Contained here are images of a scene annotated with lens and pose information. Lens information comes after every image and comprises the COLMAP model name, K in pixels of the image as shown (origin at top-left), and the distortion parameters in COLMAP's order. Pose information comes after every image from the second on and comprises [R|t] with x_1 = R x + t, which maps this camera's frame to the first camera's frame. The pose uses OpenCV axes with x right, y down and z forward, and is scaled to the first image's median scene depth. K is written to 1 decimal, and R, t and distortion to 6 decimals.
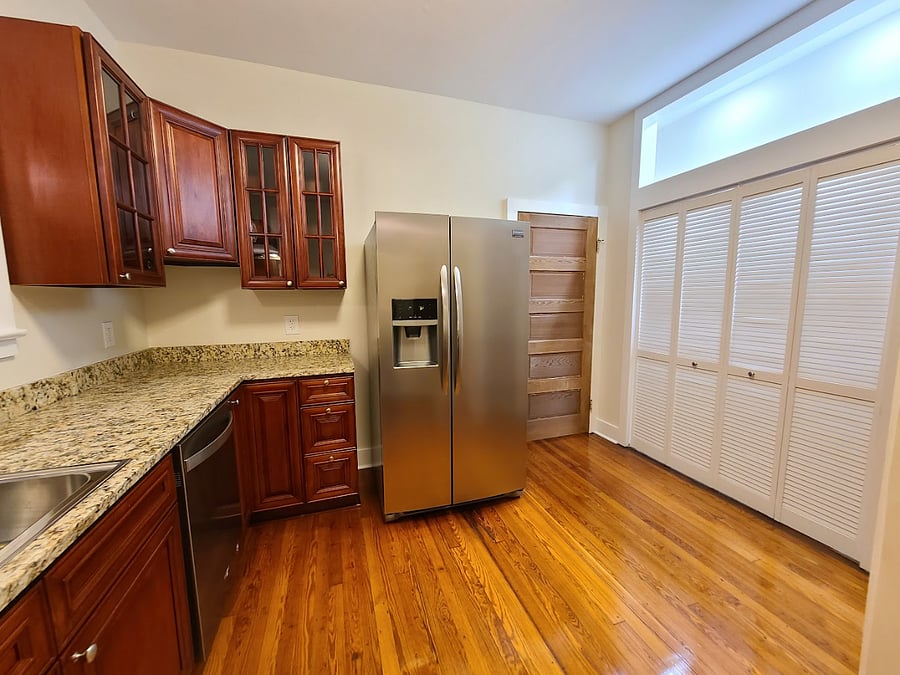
lens RADIAL K [[365.5, 0, 453.7], [0, 365.5, 340.8], [0, 0, 1]] dist [-0.001088, -0.000067]
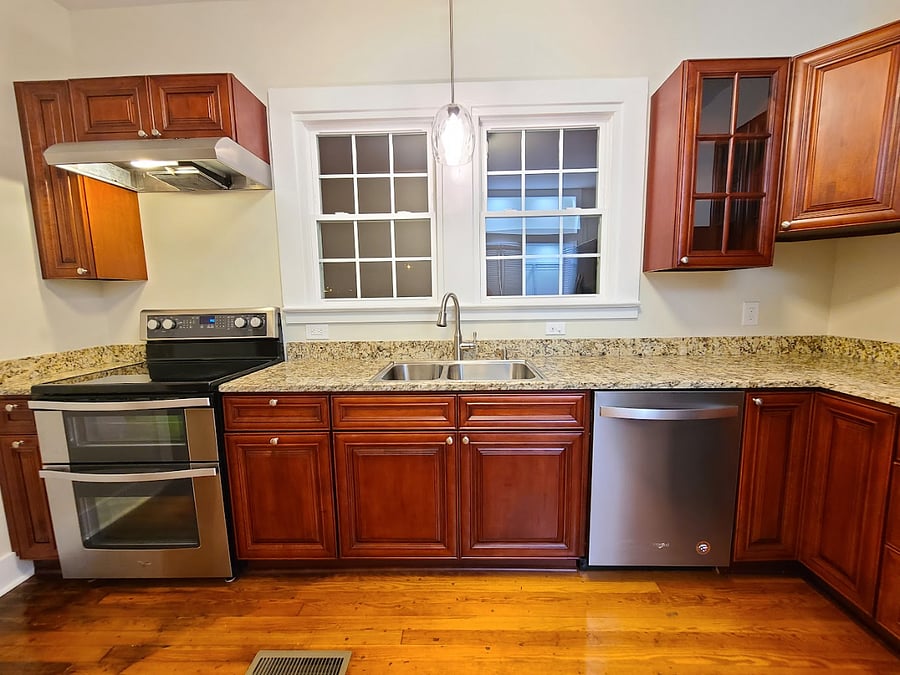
lens RADIAL K [[365.5, 0, 453.6], [0, 365.5, 338.1], [0, 0, 1]] dist [-0.001088, -0.000067]
pose [[-0.337763, 0.124217, -0.932999, 0.377777], [-0.096020, 0.981534, 0.165440, -0.042524], [0.936321, 0.145466, -0.319599, 0.566622]]
